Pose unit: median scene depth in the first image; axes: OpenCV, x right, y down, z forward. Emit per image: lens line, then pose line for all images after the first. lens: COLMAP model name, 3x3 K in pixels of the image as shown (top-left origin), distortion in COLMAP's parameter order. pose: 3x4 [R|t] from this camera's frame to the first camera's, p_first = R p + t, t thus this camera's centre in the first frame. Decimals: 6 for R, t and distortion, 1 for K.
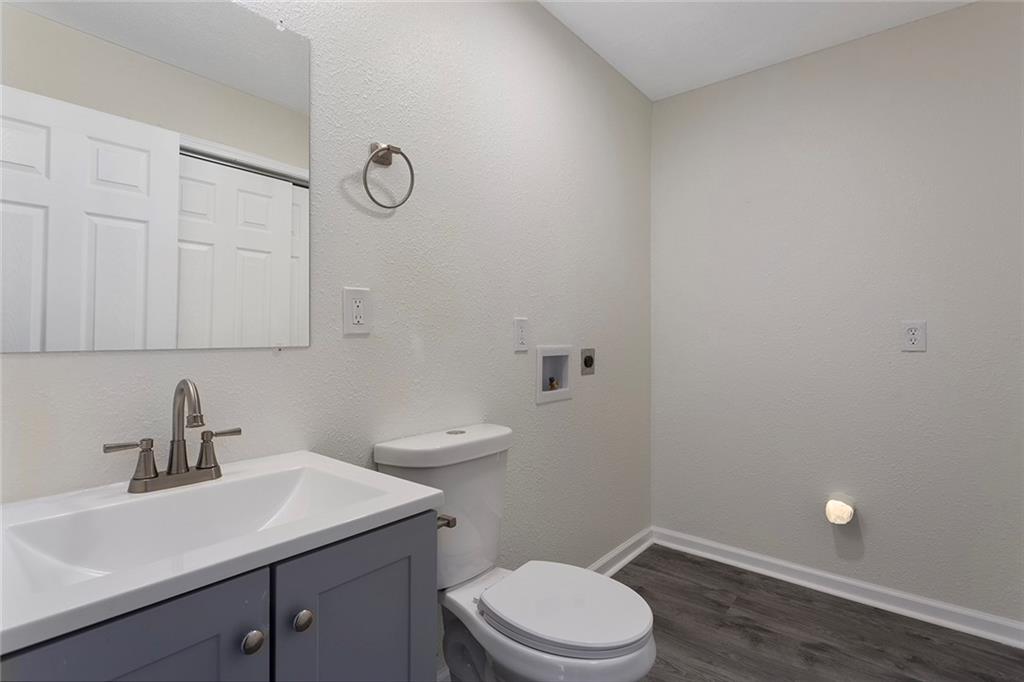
lens RADIAL K [[507.9, 0, 516.1], [0, 507.9, 337.2], [0, 0, 1]] dist [-0.005533, 0.002299]
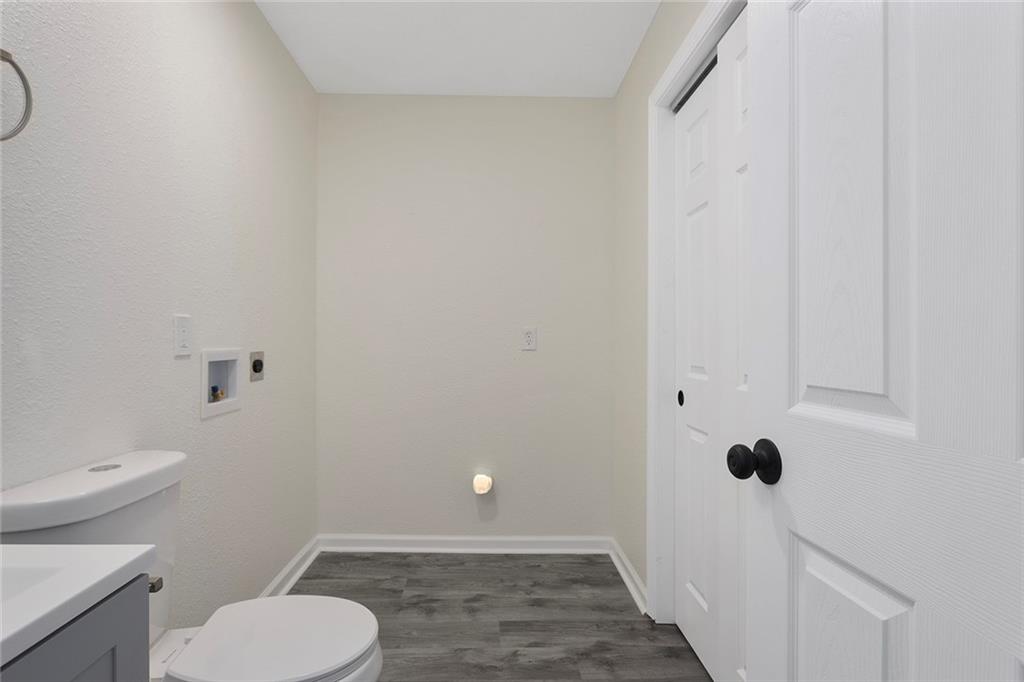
lens RADIAL K [[507.9, 0, 516.1], [0, 507.9, 342.4], [0, 0, 1]] dist [-0.005533, 0.002299]
pose [[0.750773, -0.001209, 0.660559, -0.110962], [-0.004856, 0.999961, 0.007348, -0.002130], [-0.660543, -0.008724, 0.750738, 0.041155]]
